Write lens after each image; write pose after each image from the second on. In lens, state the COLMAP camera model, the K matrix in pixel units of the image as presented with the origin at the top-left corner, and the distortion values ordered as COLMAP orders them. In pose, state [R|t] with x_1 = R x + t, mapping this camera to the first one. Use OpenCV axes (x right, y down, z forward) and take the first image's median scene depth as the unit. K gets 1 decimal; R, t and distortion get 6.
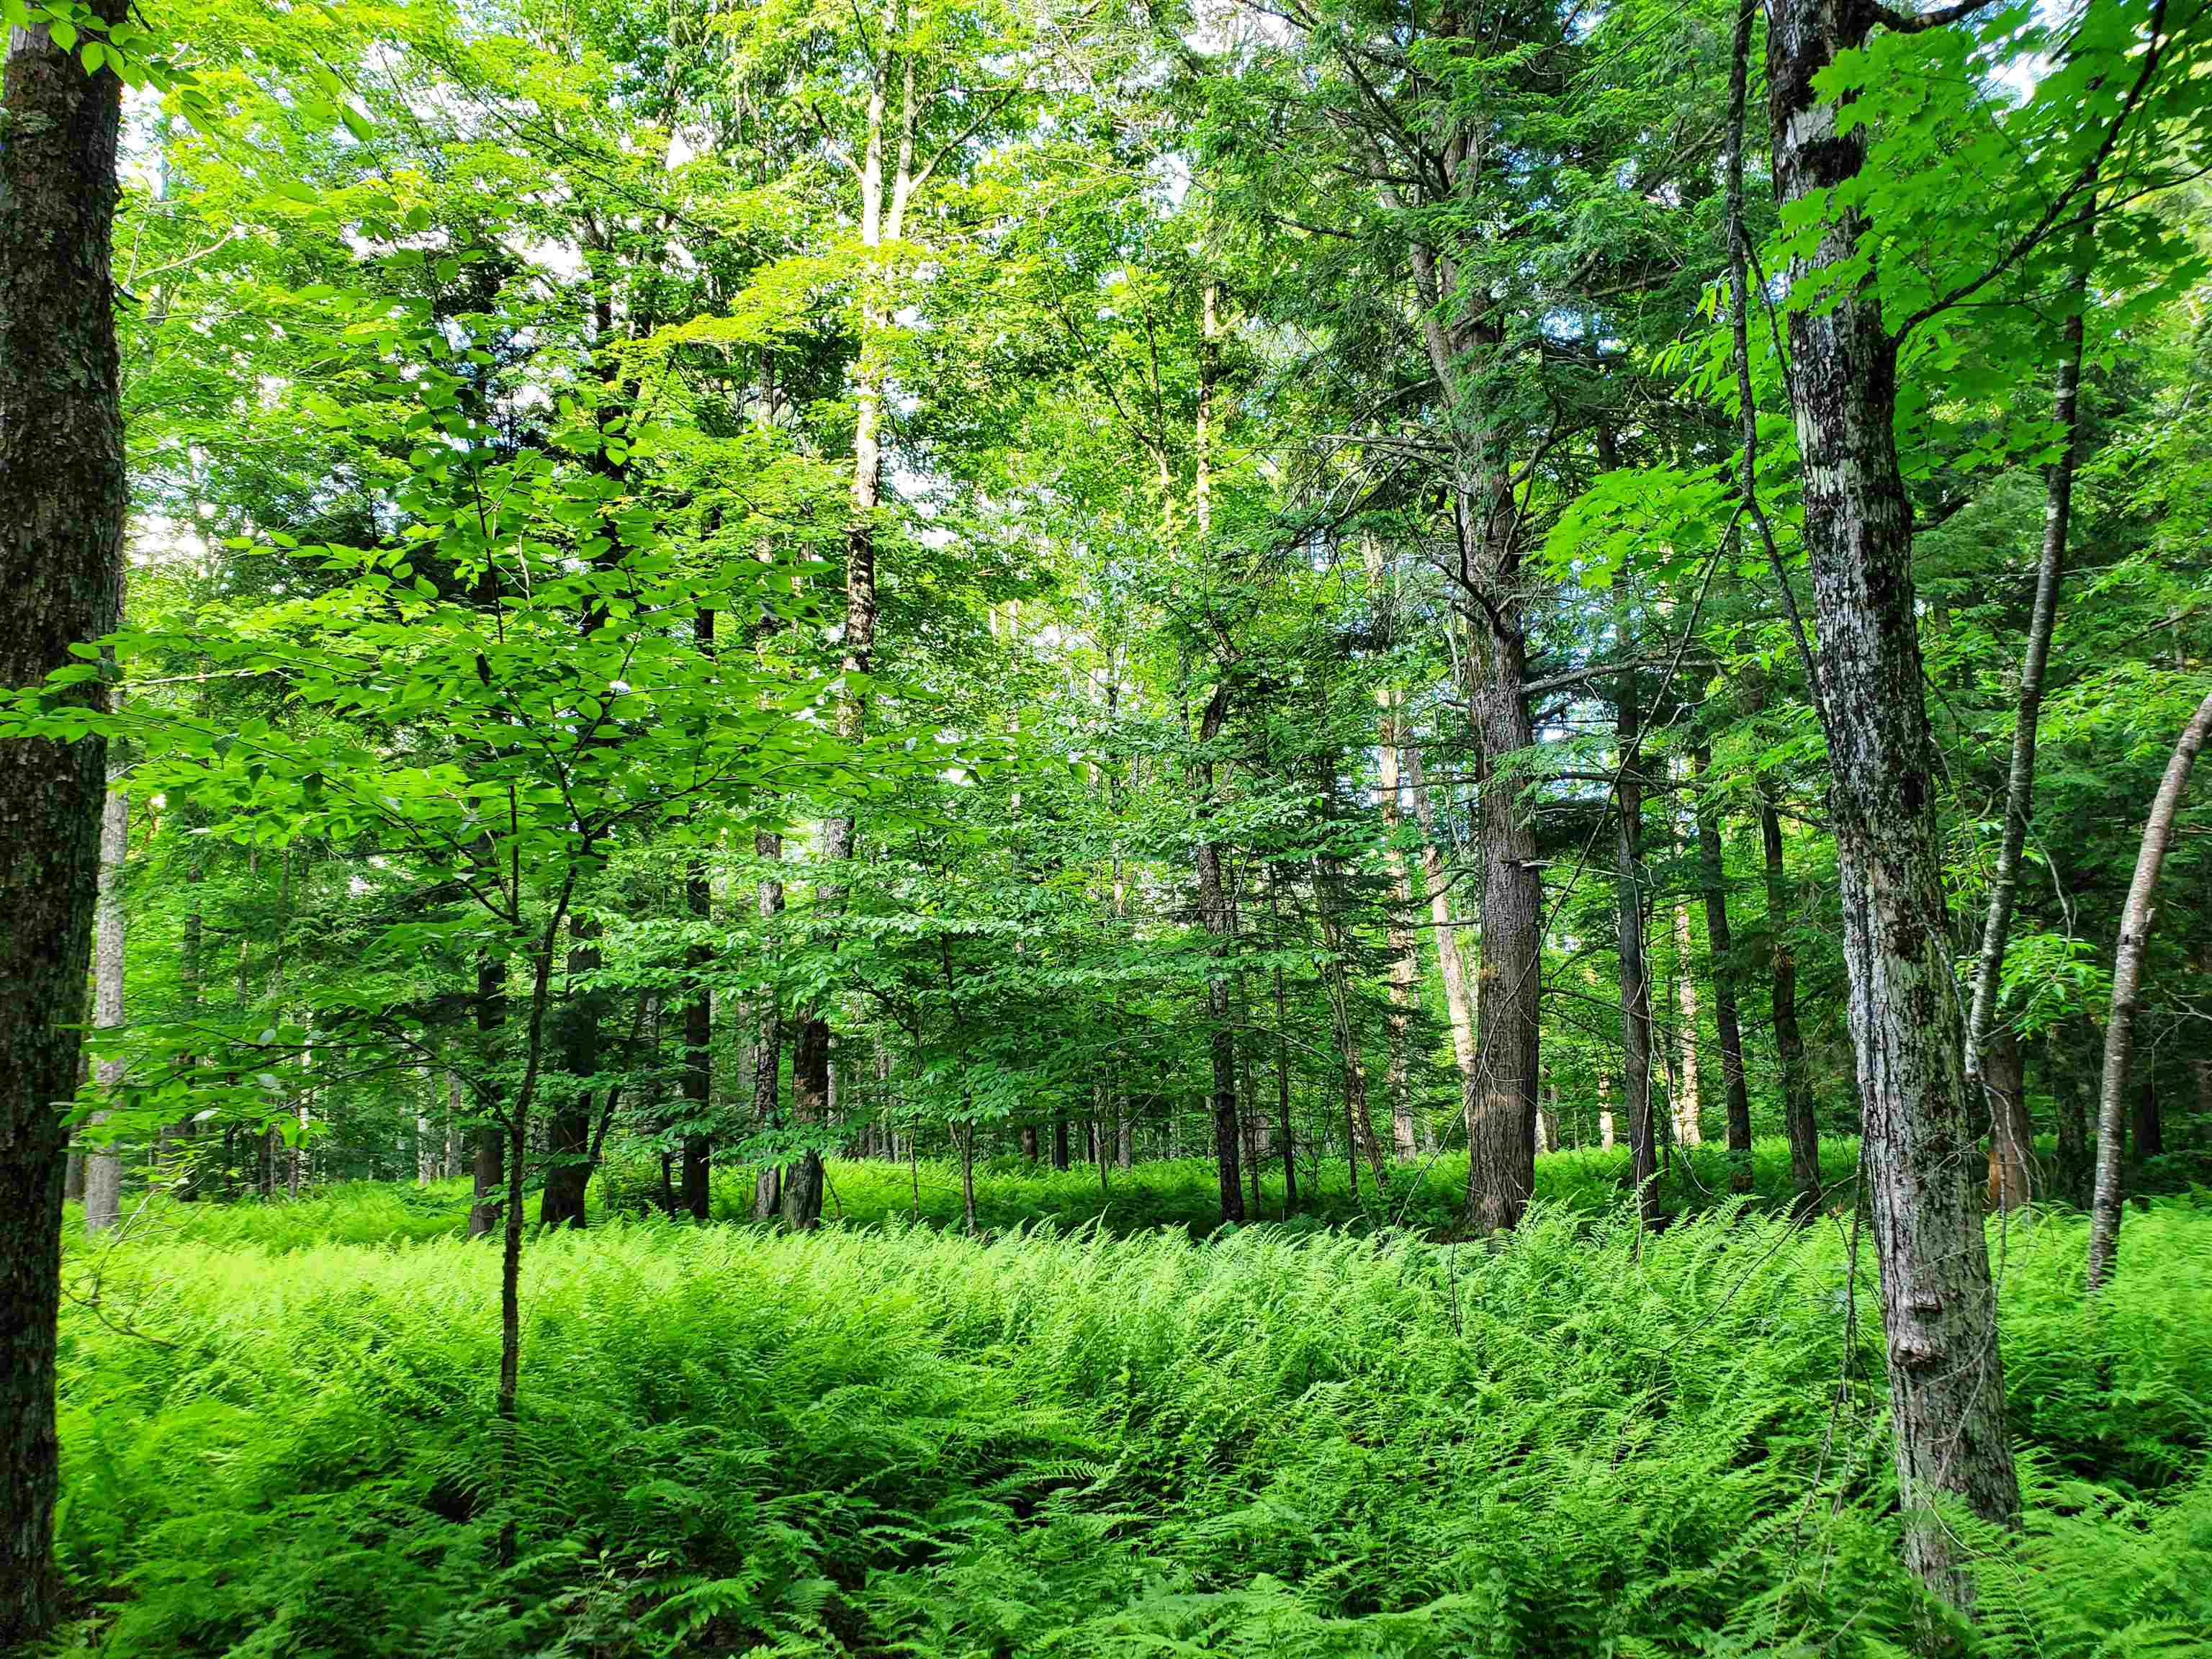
lens RADIAL K [[1698.8, 0, 1104.3], [0, 1698.8, 762.3], [0, 0, 1]] dist [0.080423, -0.136172]
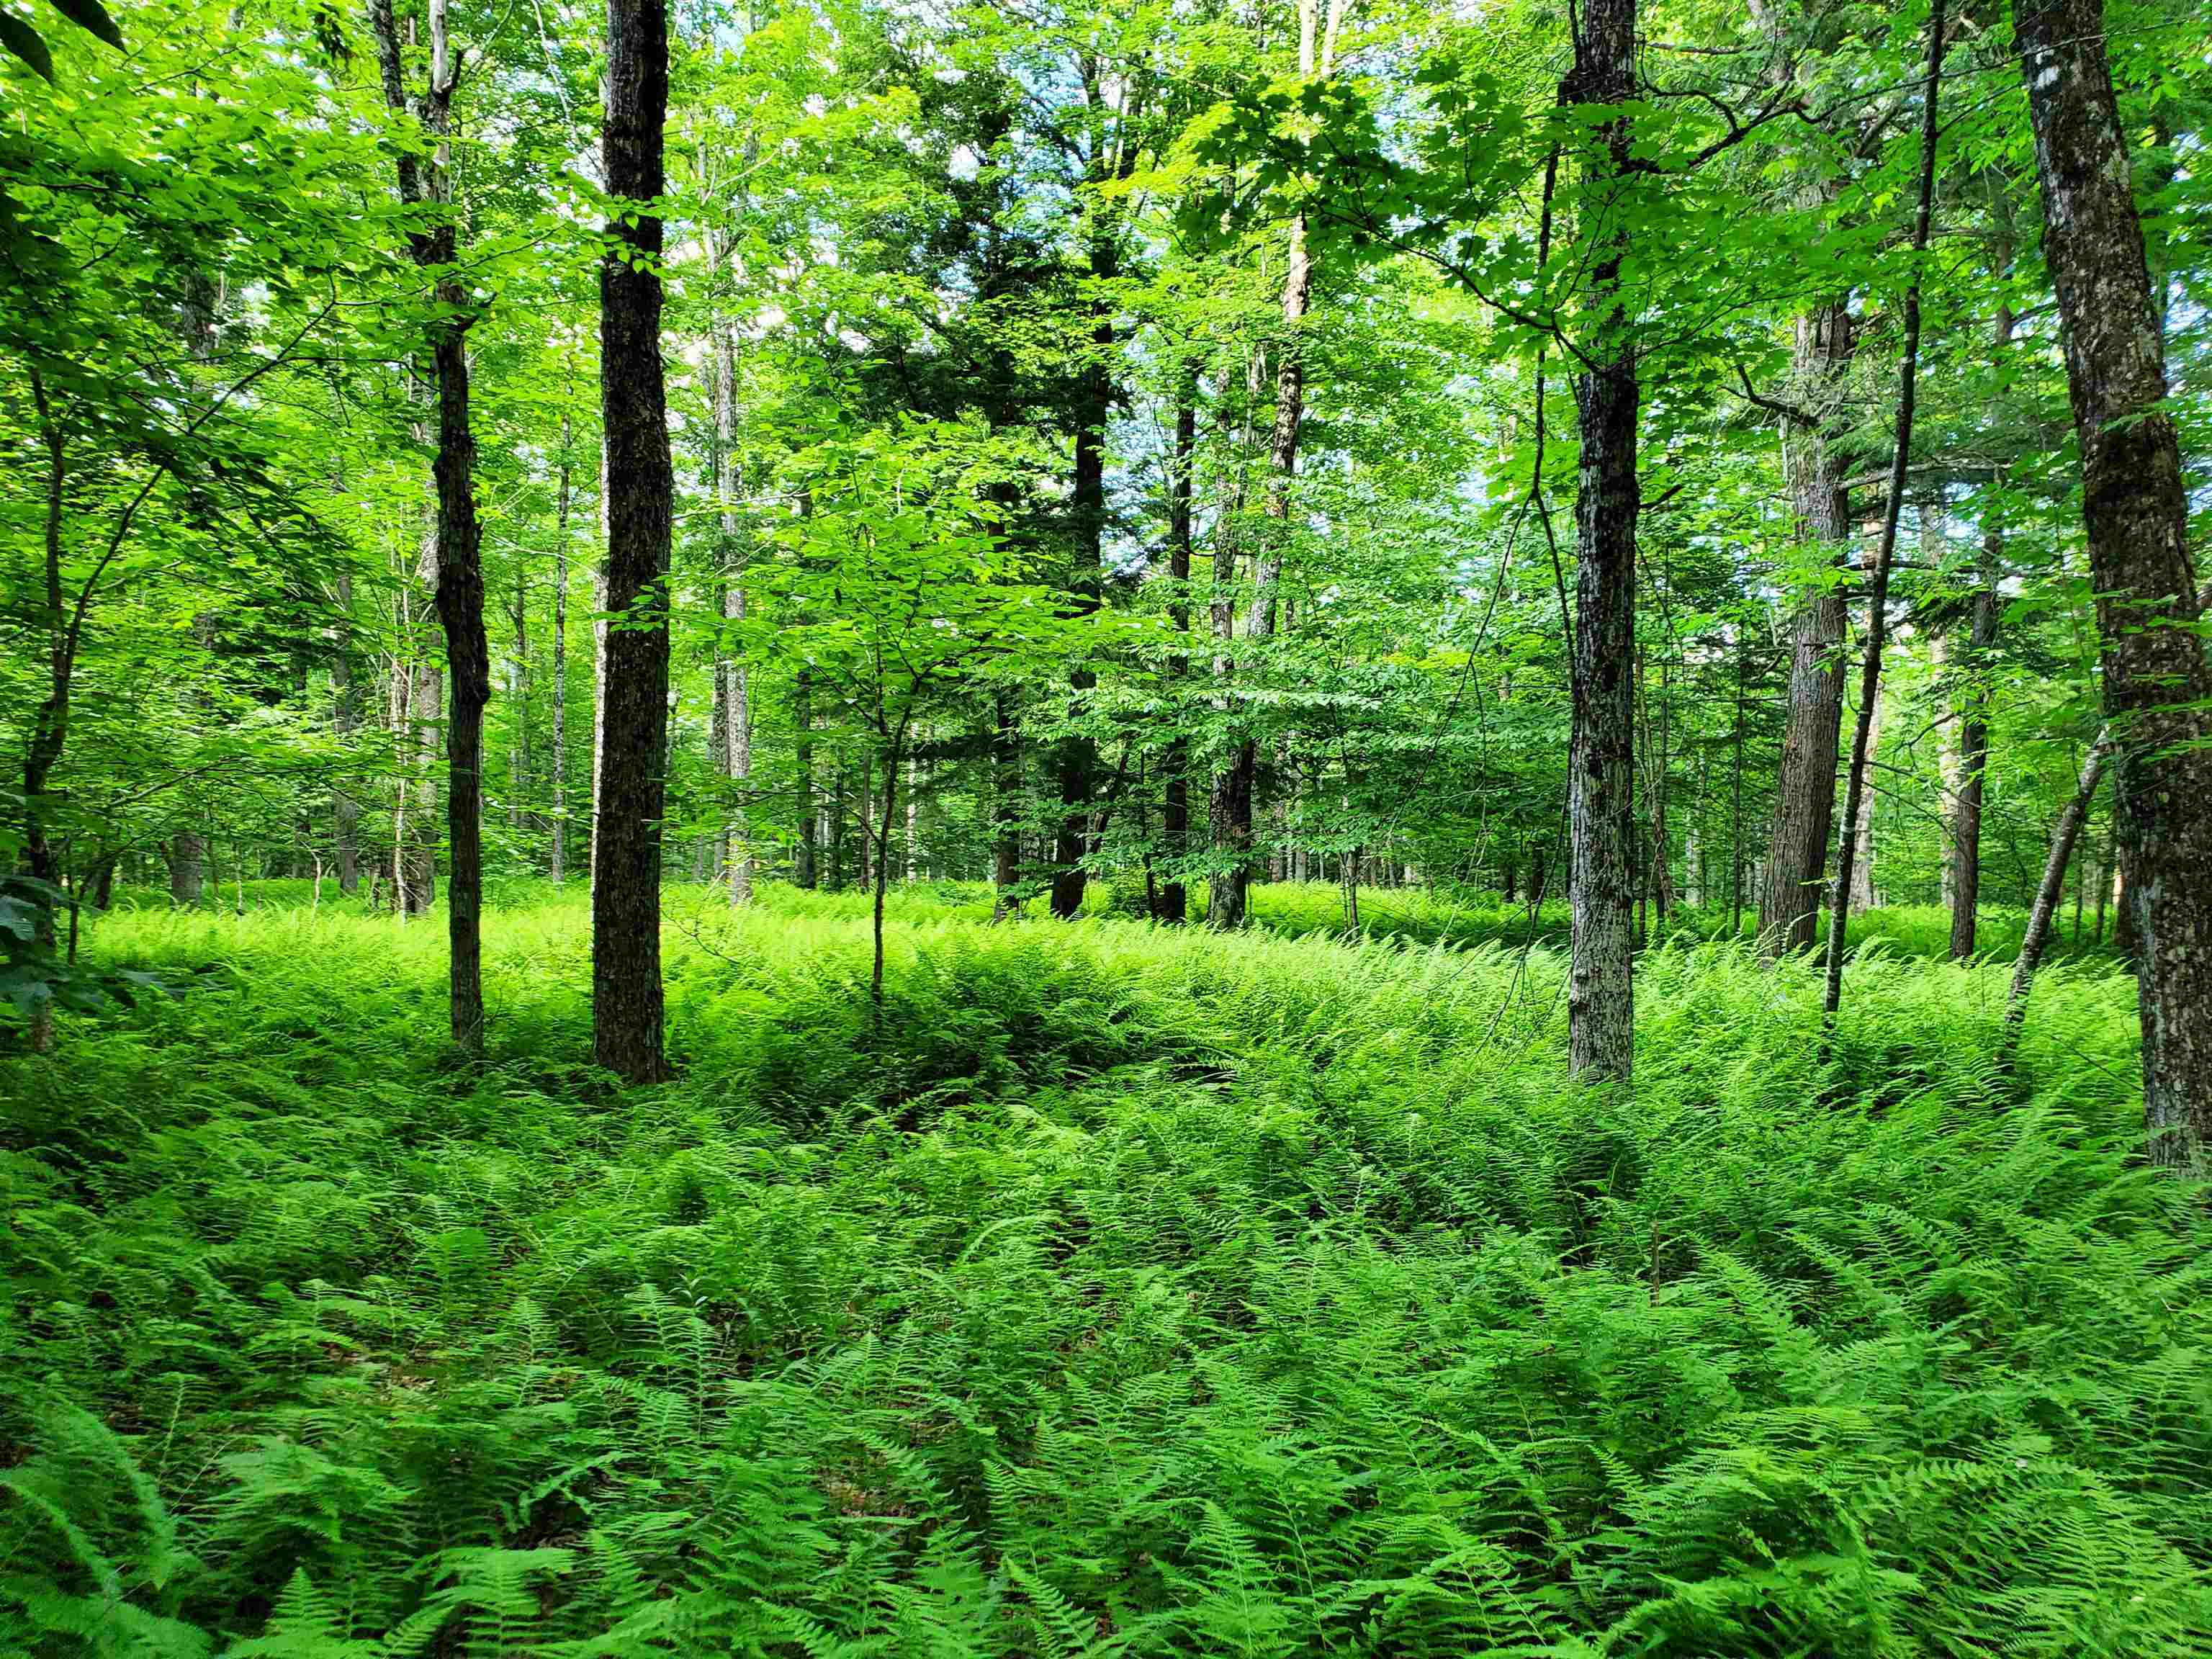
lens RADIAL K [[1698.8, 0, 1104.3], [0, 1698.8, 762.3], [0, 0, 1]] dist [0.080423, -0.136172]
pose [[0.948697, 0.025462, -0.315158, 0.145671], [0.023739, 0.988203, 0.151299, -0.044274], [0.315293, -0.151018, 0.936901, -0.192895]]
